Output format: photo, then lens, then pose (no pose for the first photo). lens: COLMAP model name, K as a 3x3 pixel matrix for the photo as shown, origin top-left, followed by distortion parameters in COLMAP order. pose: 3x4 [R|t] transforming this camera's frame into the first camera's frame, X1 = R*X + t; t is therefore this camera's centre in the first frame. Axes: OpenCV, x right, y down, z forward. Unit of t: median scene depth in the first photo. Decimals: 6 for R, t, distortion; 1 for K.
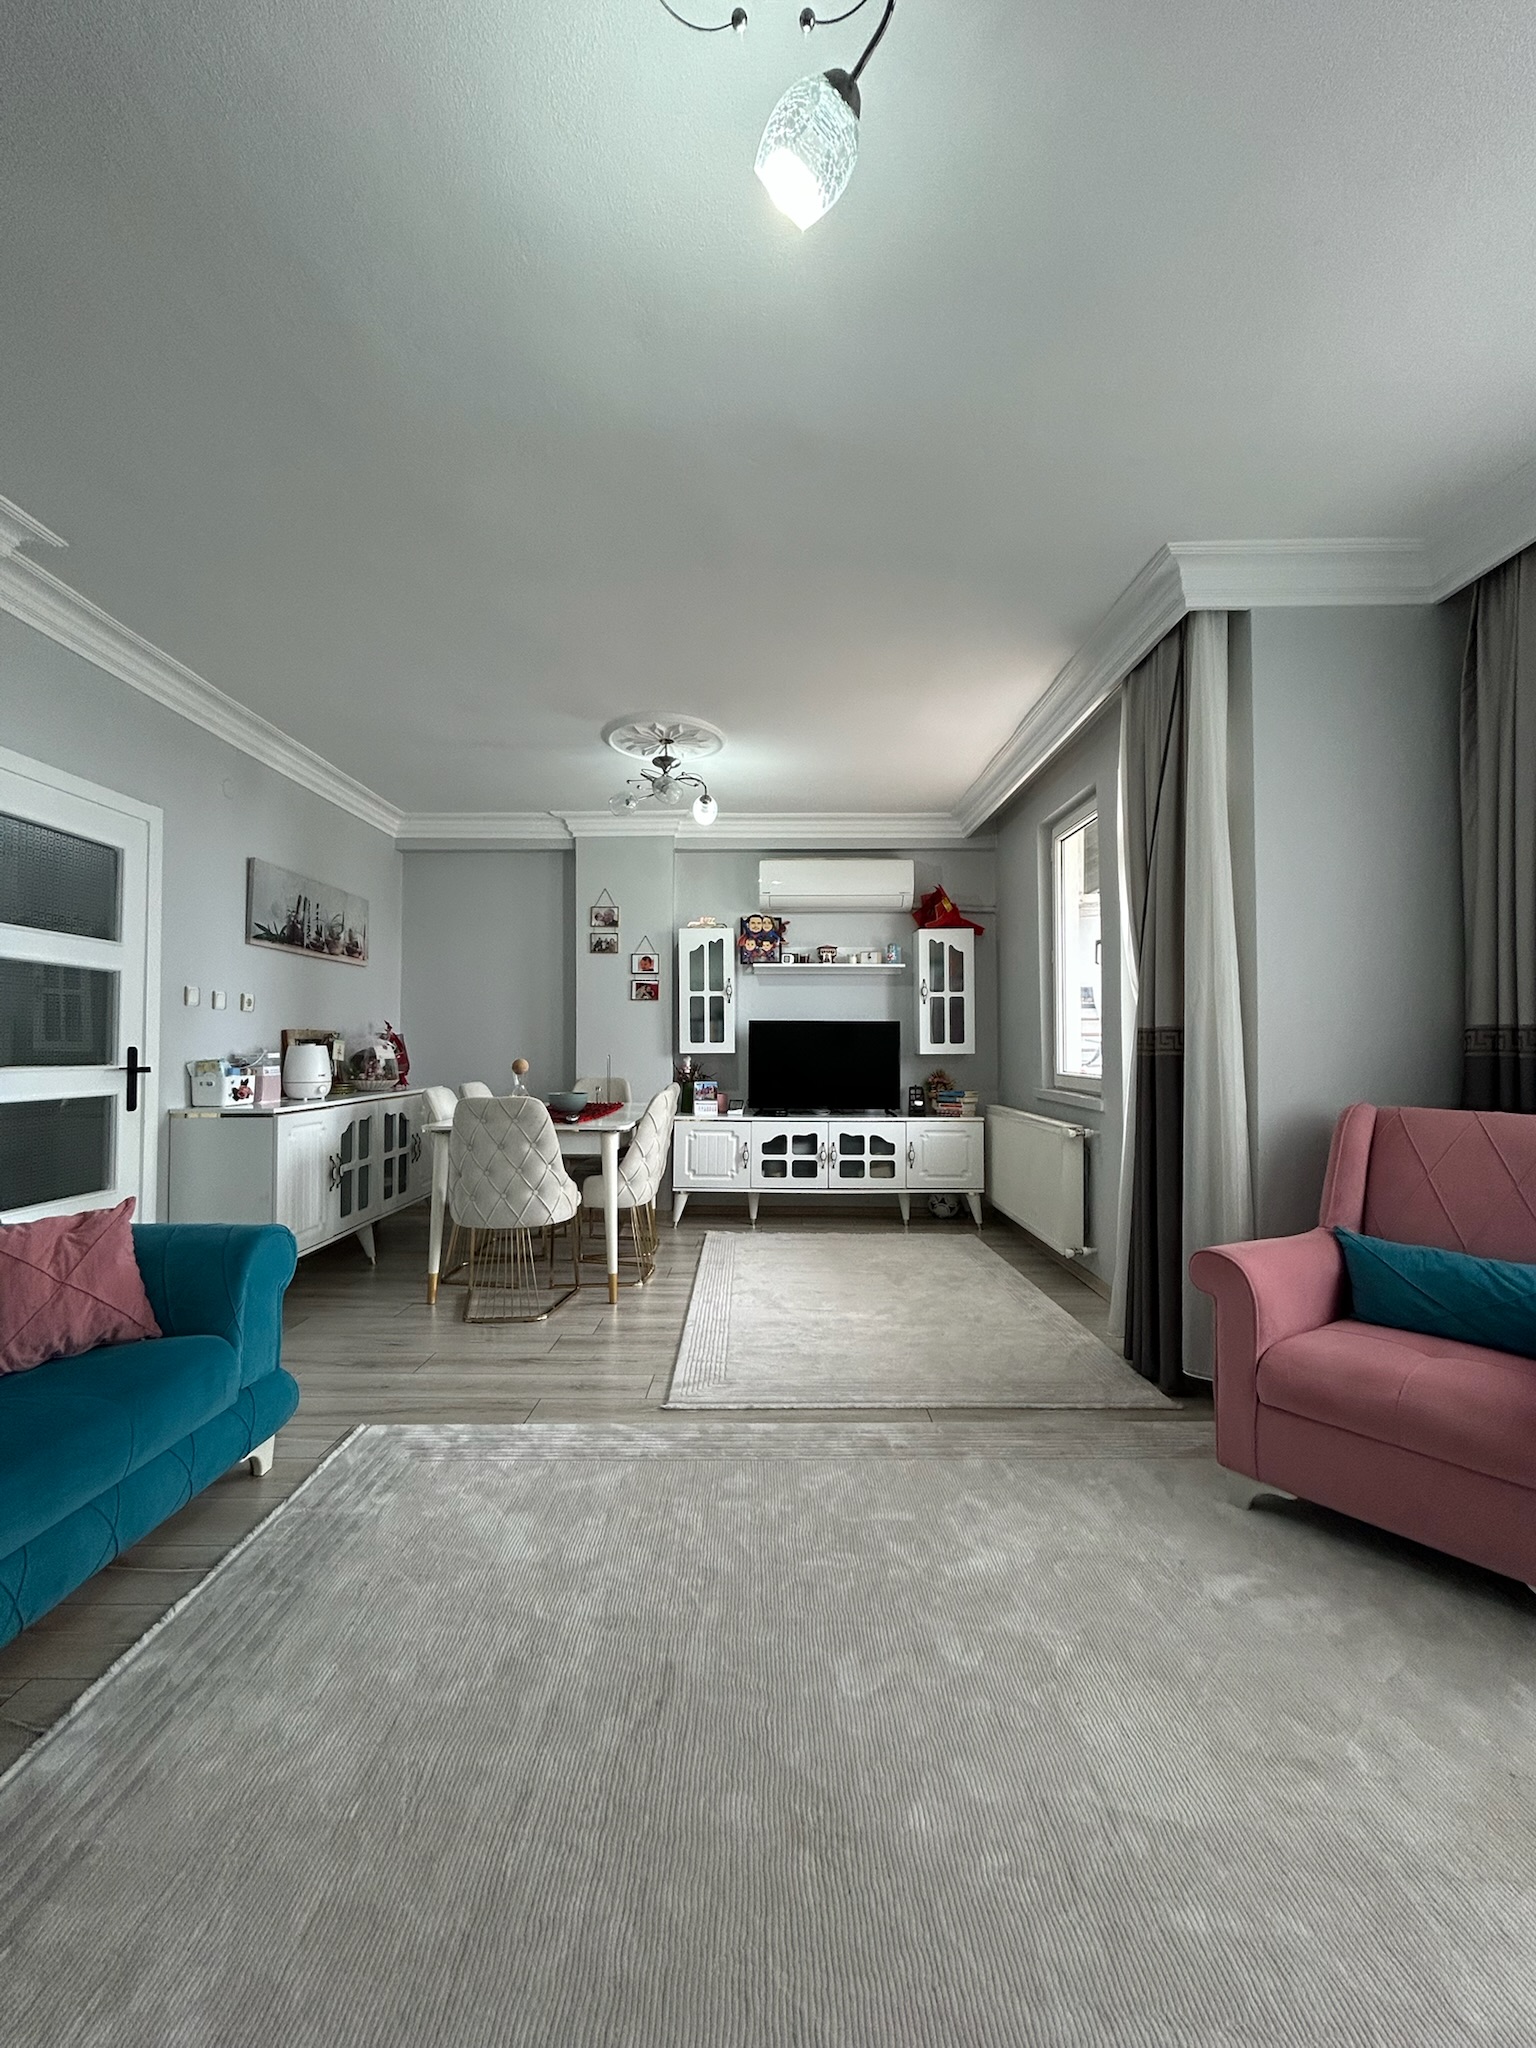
lens RADIAL K [[824.3, 0, 770.8], [0, 824.3, 1025.8], [0, 0, 1]] dist [0.004279, -0.000253]
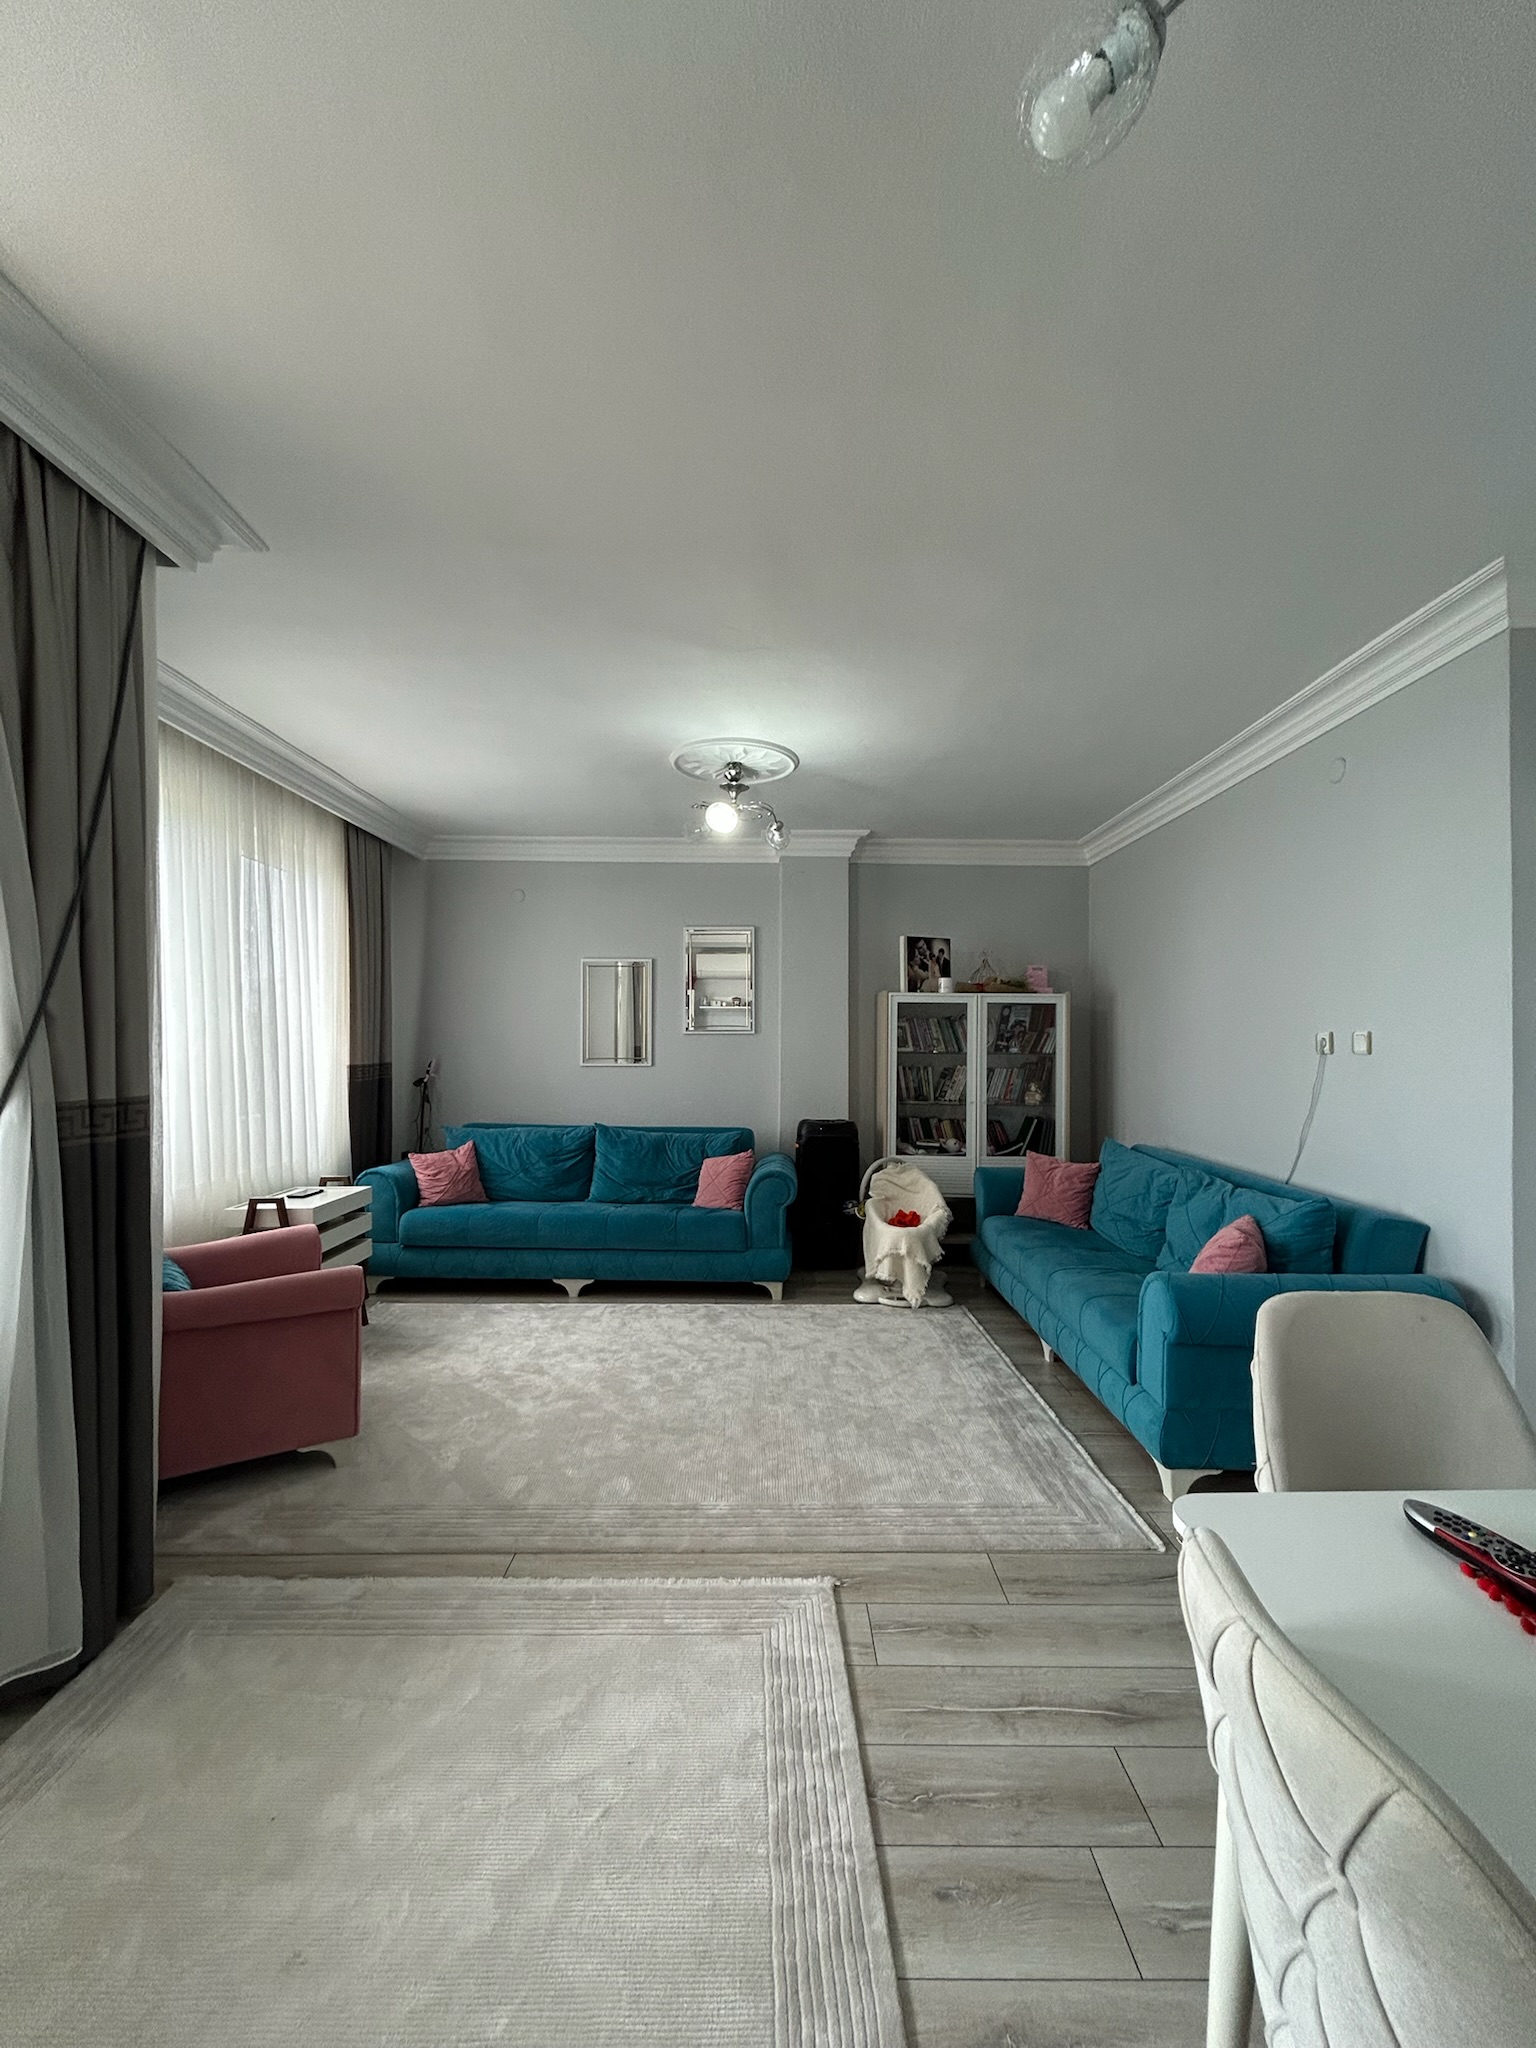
lens RADIAL K [[824.3, 0, 774.2], [0, 824.3, 1033.8], [0, 0, 1]] dist [0.004279, -0.000253]
pose [[-0.999949, -0.005848, -0.008187, -0.040015], [-0.005539, 0.999290, -0.037280, -0.018963], [0.008399, -0.037232, -0.999271, 1.167480]]
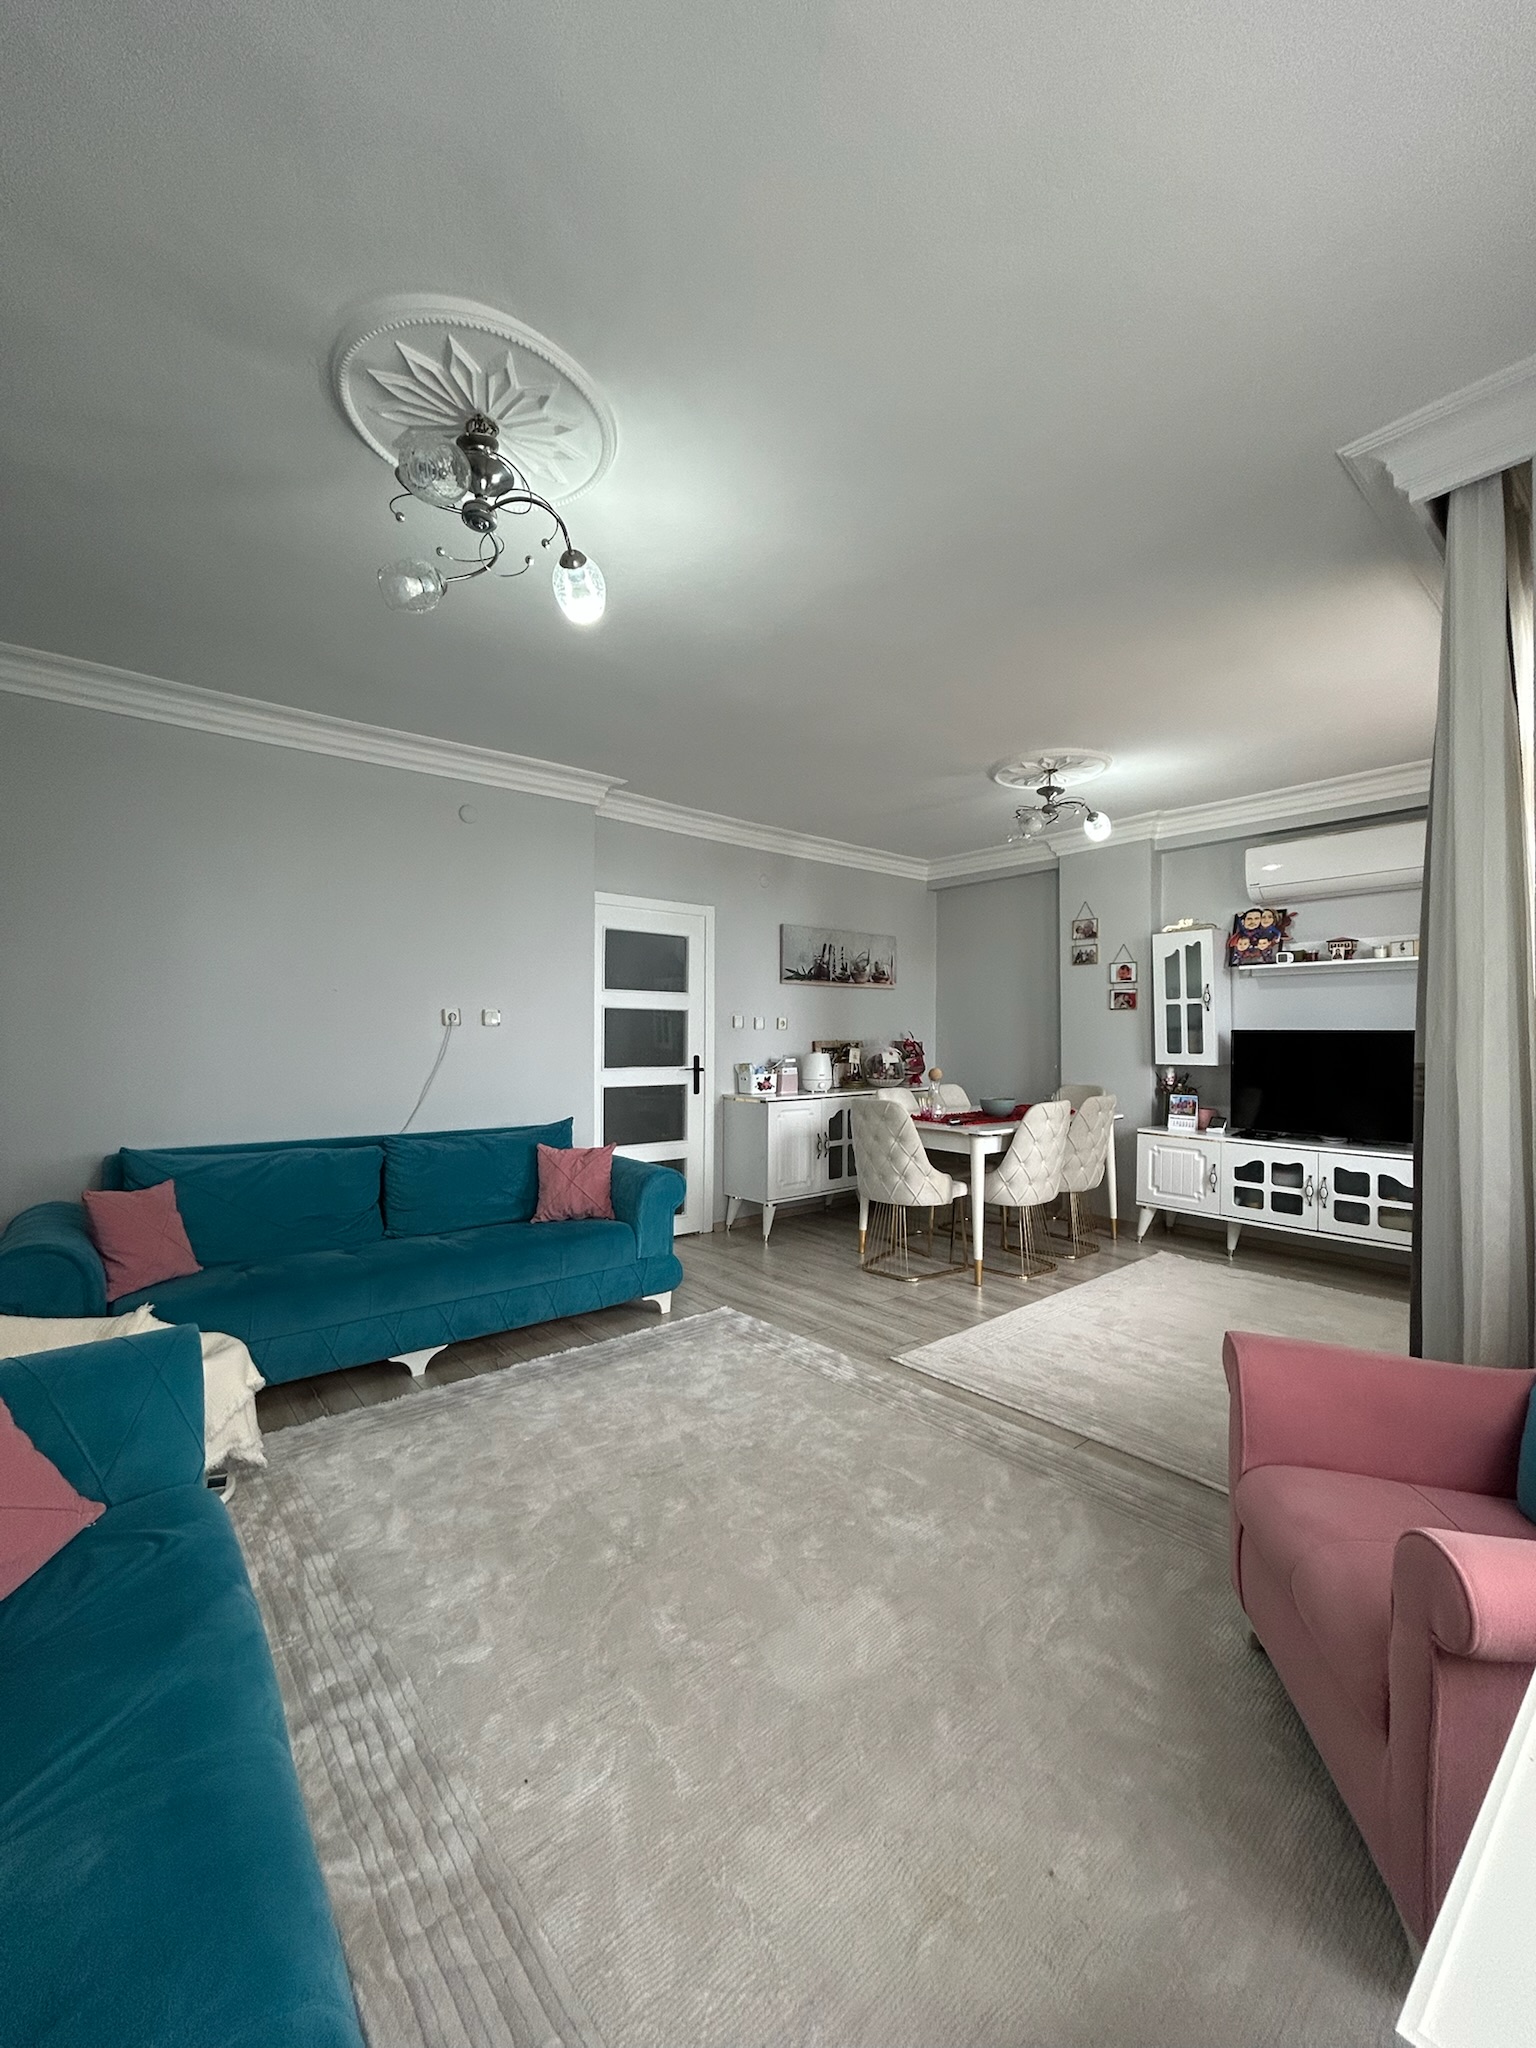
lens RADIAL K [[824.3, 0, 771.3], [0, 824.3, 1026.3], [0, 0, 1]] dist [0.004279, -0.000253]
pose [[0.643332, -0.005647, -0.765567, 0.458162], [0.015078, 0.999872, 0.005295, -0.030394], [0.765439, -0.014949, 0.643335, 0.045615]]
